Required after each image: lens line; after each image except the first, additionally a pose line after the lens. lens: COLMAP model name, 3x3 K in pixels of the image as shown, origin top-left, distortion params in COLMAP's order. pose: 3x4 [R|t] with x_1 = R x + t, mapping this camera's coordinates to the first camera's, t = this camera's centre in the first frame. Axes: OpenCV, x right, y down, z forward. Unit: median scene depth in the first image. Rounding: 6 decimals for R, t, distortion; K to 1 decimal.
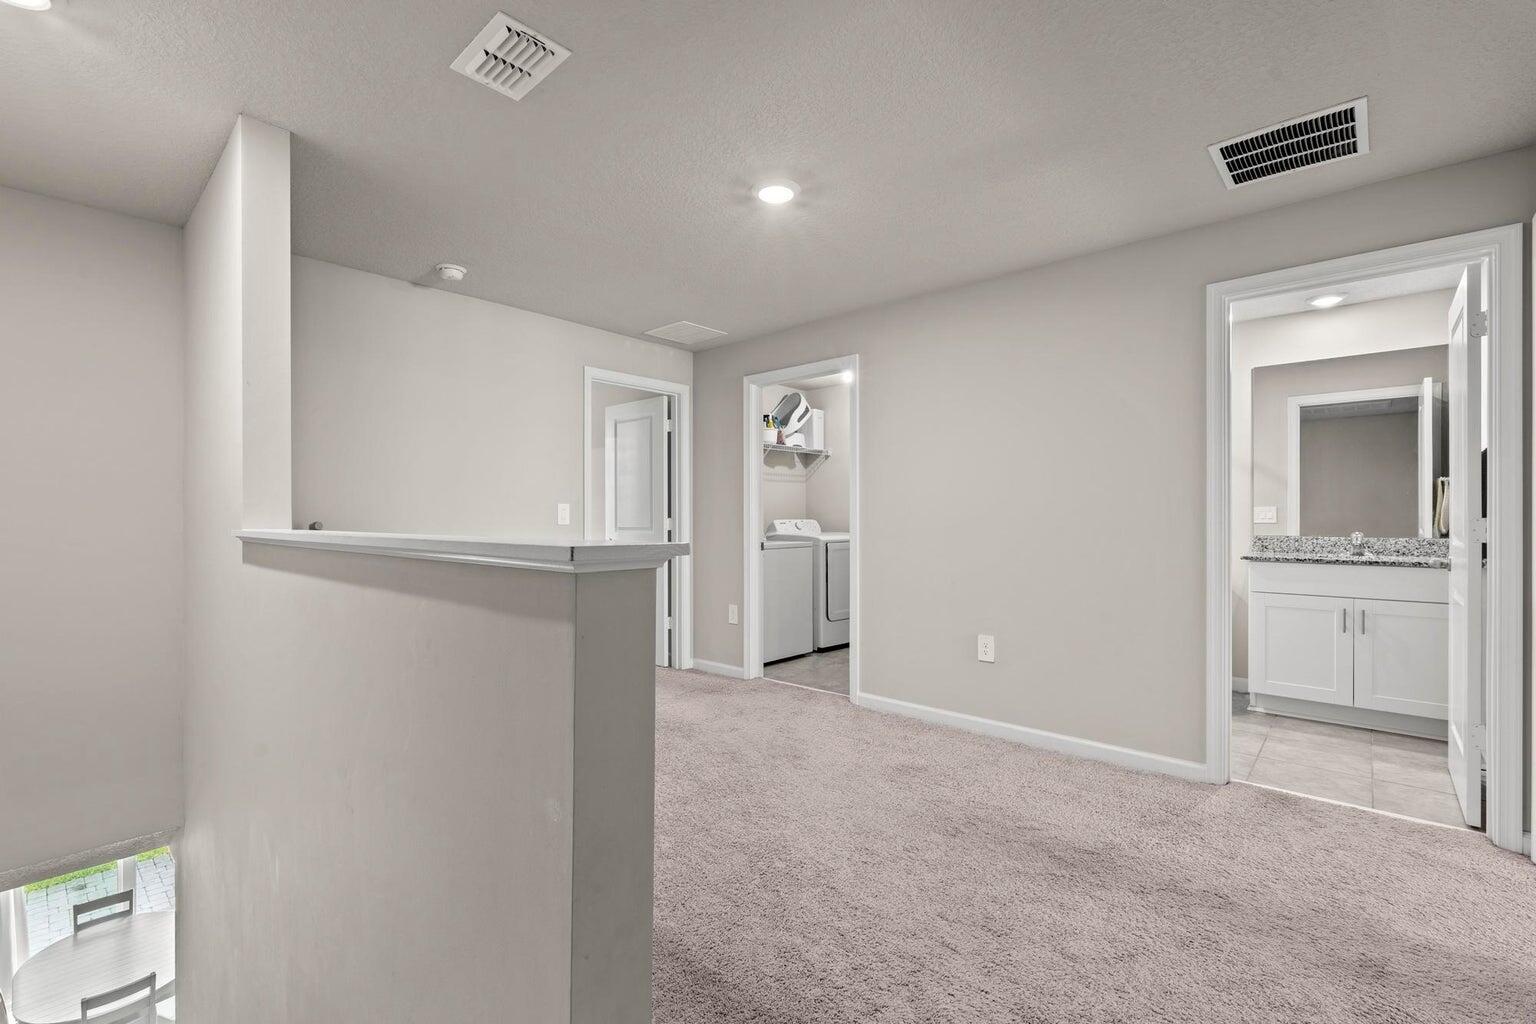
lens RADIAL K [[676.2, 0, 774.4], [0, 676.2, 521.2], [0, 0, 1]] dist [-0.004175, 0.001392]
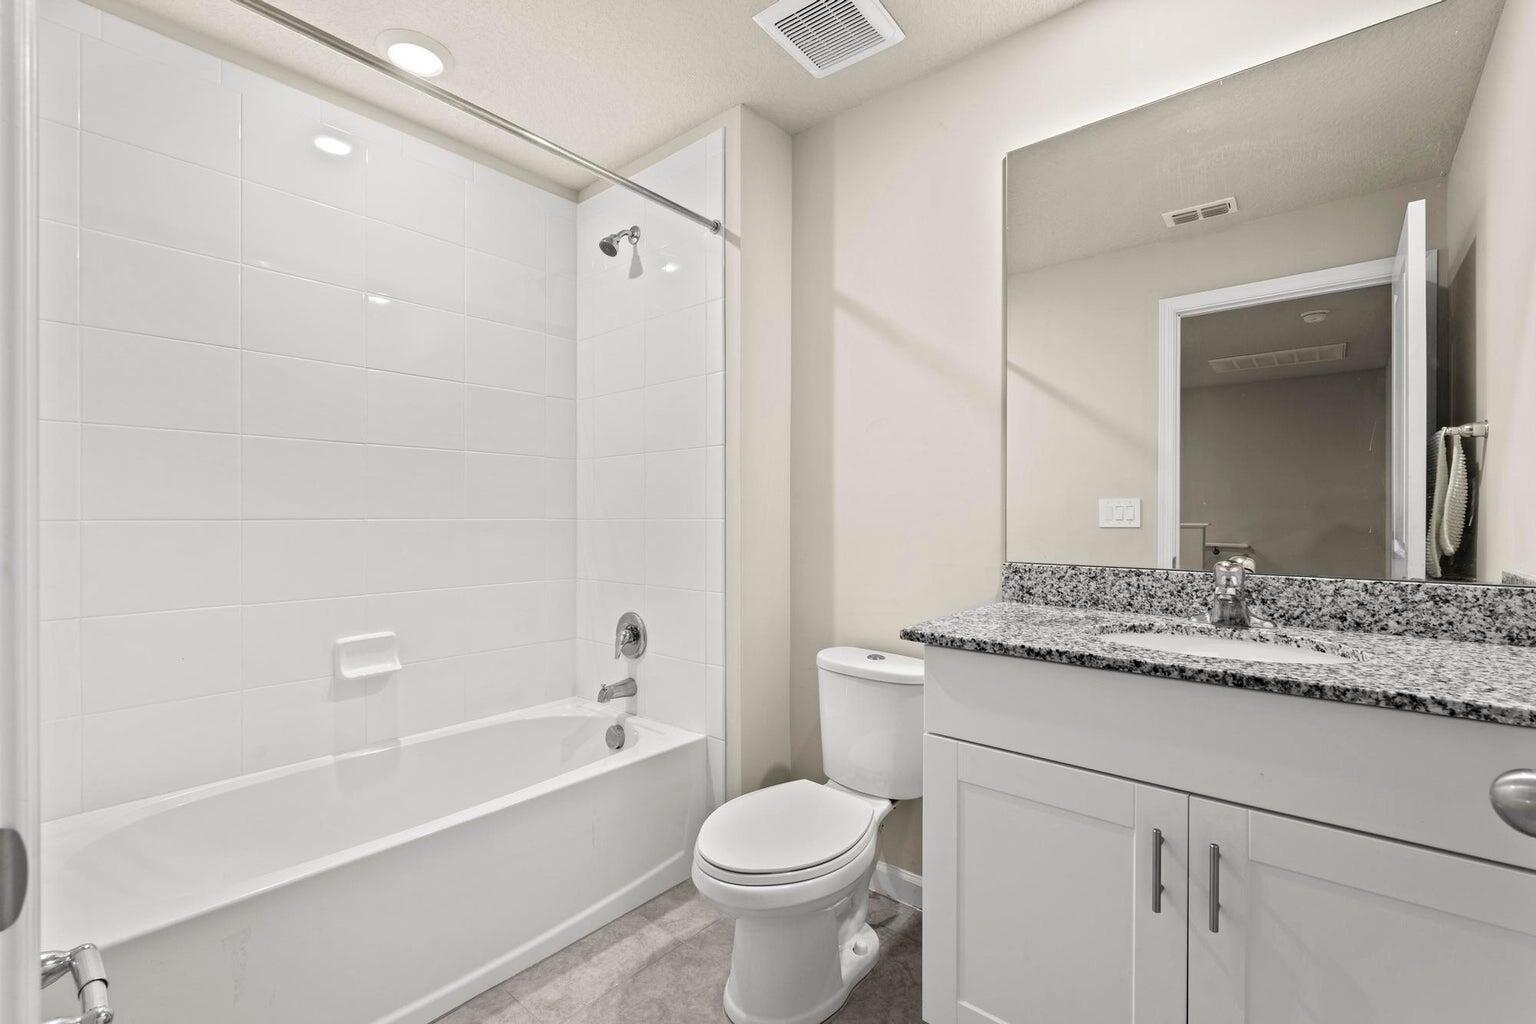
lens RADIAL K [[676.2, 0, 774.5], [0, 676.2, 516.2], [0, 0, 1]] dist [-0.004175, 0.001392]
pose [[0.999579, 0.006582, 0.028255, 0.611214], [-0.006460, 0.999969, -0.004431, -0.003507], [-0.028284, 0.004247, 0.999591, 0.649445]]
